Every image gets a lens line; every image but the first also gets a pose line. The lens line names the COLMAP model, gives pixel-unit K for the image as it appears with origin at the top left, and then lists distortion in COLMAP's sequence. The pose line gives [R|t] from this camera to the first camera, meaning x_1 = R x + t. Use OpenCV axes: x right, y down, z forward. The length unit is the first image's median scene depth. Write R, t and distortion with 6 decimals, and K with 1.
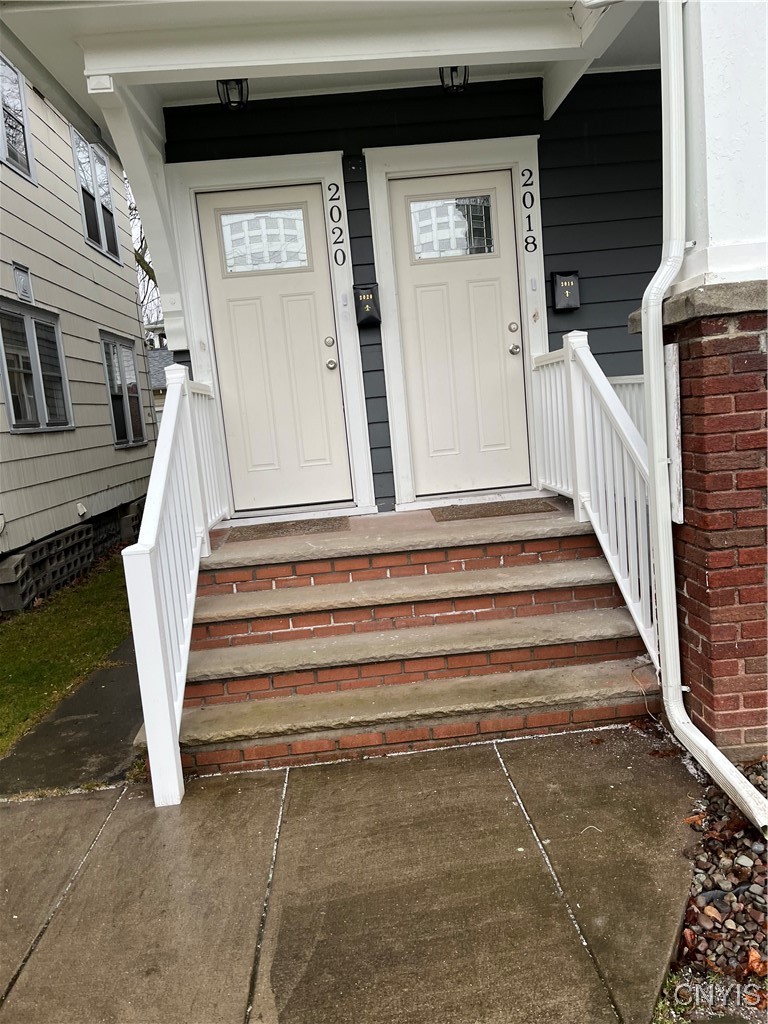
lens RADIAL K [[774.5, 0, 384.7], [0, 774.5, 511.3], [0, 0, 1]] dist [0.063993, -0.089259]
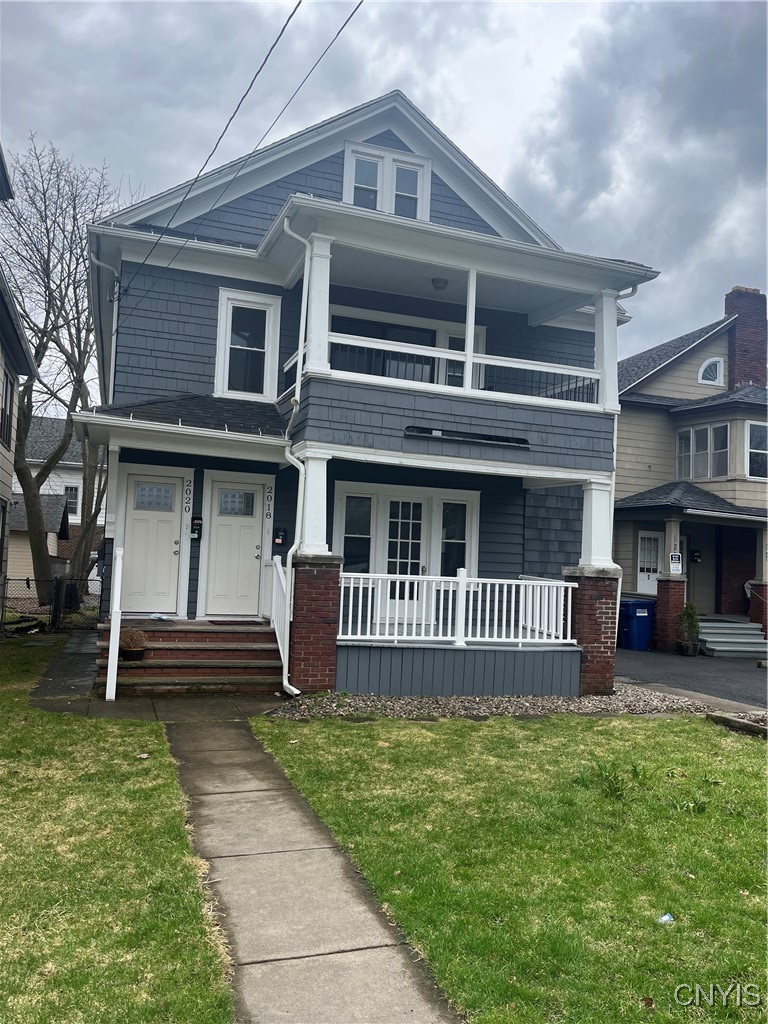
lens RADIAL K [[838.2, 0, 386.4], [0, 838.2, 517.3], [0, 0, 1]] dist [0.067881, 0.001676]
pose [[0.953890, 0.148404, 0.260904, -0.150235], [-0.090348, 0.970871, -0.221917, 0.219986], [-0.286237, 0.188112, 0.939512, -1.635737]]
